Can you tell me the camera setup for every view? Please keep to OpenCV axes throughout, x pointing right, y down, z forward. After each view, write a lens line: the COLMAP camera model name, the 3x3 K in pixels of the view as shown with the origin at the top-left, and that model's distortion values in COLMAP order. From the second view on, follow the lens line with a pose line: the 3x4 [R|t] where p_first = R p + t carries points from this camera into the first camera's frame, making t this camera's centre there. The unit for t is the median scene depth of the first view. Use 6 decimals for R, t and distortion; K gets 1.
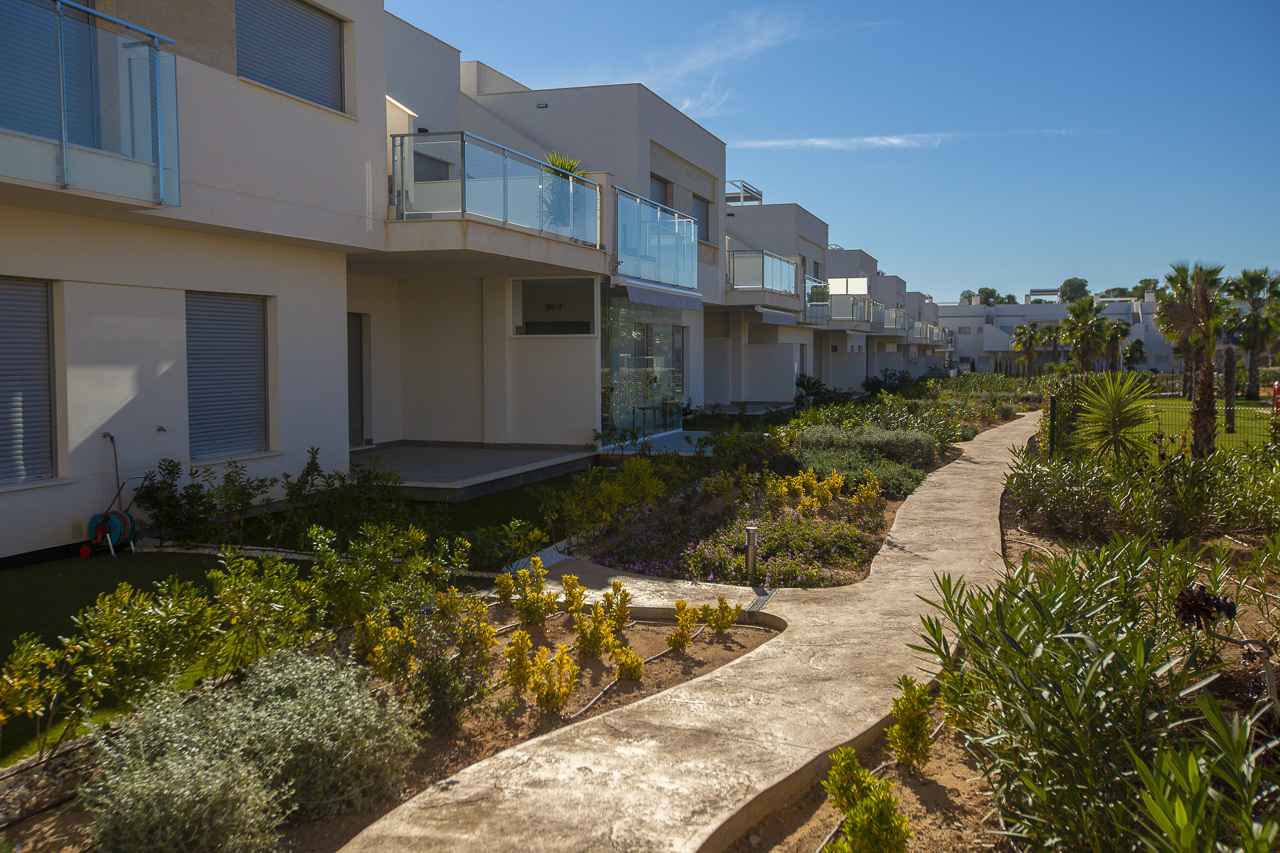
lens RADIAL K [[1238.7, 0, 637.0], [0, 1238.7, 422.0], [0, 0, 1]] dist [0.321920, -0.007814]
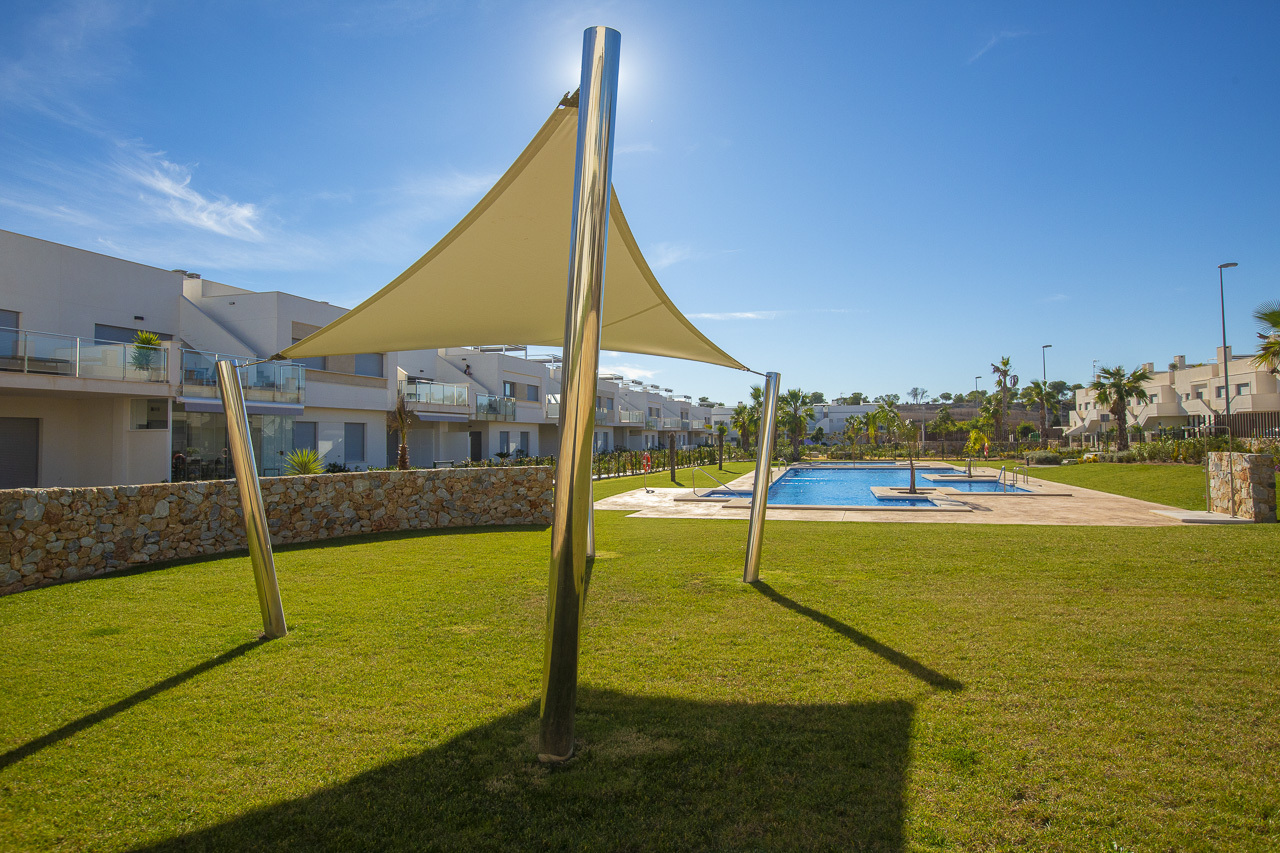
lens RADIAL K [[1238.7, 0, 637.0], [0, 1238.7, 422.0], [0, 0, 1]] dist [0.321920, -0.007814]
pose [[0.988248, -0.022654, -0.151172, 0.358325], [0.012256, 0.997516, -0.069362, 0.056159], [0.152368, 0.066694, 0.986071, -0.858224]]
